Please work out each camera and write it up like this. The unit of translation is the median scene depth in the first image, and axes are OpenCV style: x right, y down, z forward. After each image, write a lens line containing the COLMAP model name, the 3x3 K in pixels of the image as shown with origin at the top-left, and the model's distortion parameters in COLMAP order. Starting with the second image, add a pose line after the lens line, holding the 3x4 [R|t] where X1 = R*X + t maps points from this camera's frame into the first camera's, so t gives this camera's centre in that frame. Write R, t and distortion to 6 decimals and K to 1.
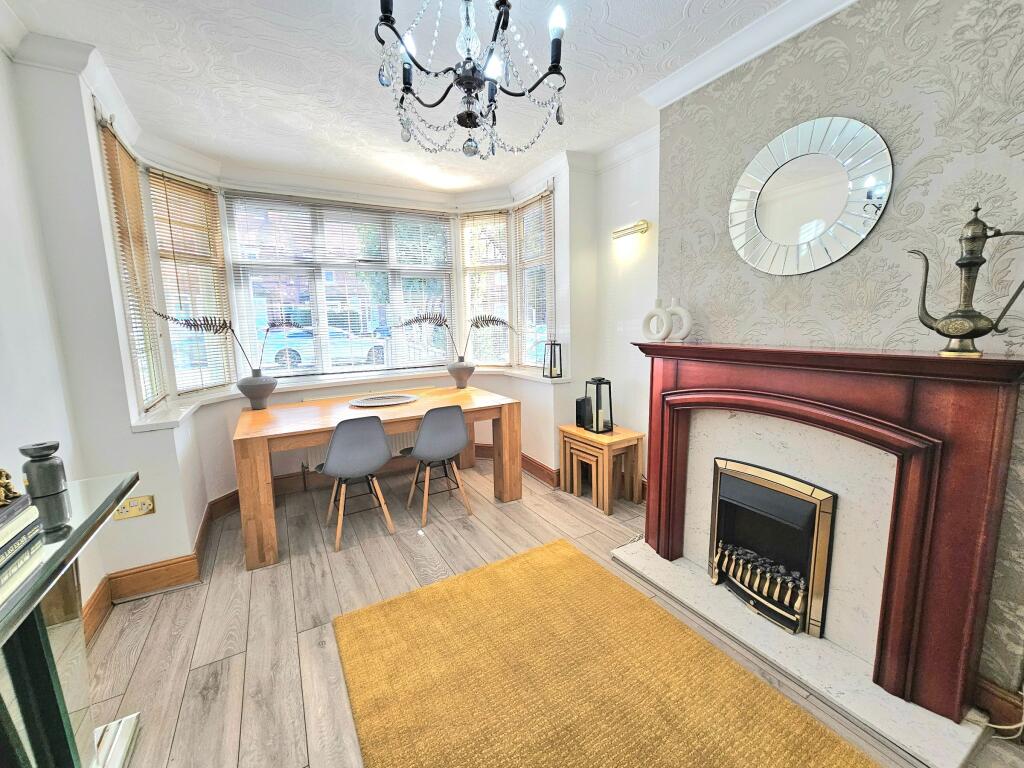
lens RADIAL K [[410.8, 0, 509.7], [0, 410.8, 378.2], [0, 0, 1]] dist [0.001067, 0.000284]
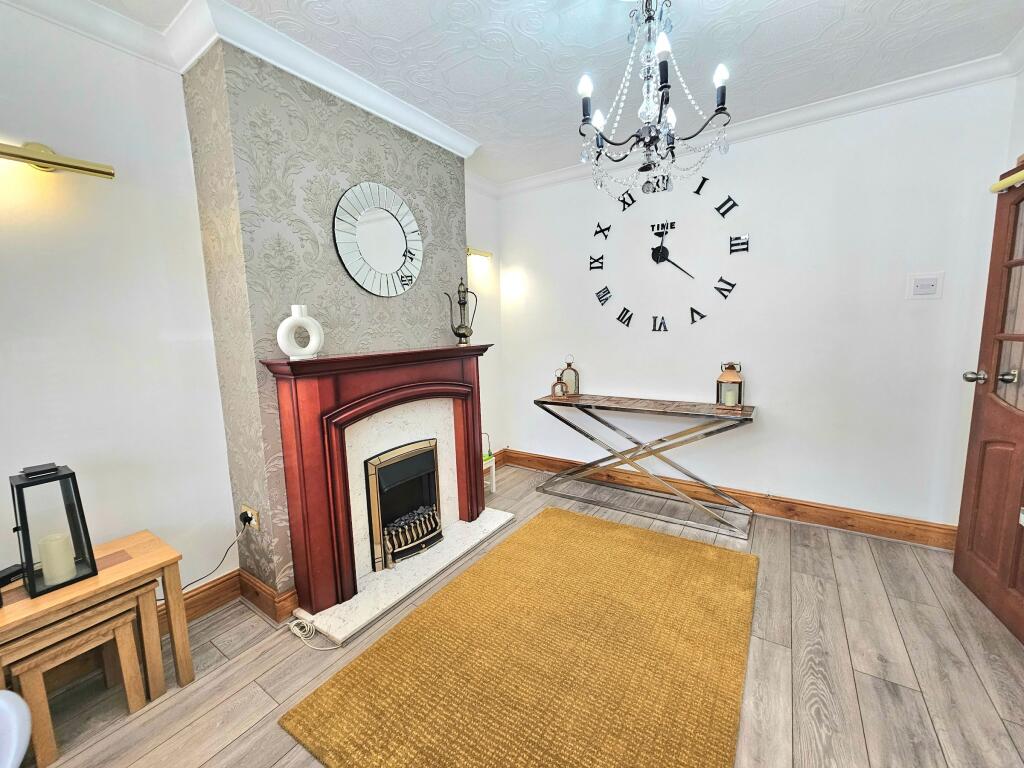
lens RADIAL K [[410.8, 0, 509.7], [0, 410.8, 378.2], [0, 0, 1]] dist [0.001067, 0.000284]
pose [[-0.433915, -0.083221, 0.897102, -0.650770], [0.159489, 0.972904, 0.167395, -0.144691], [-0.886725, 0.215713, -0.408885, 1.174958]]
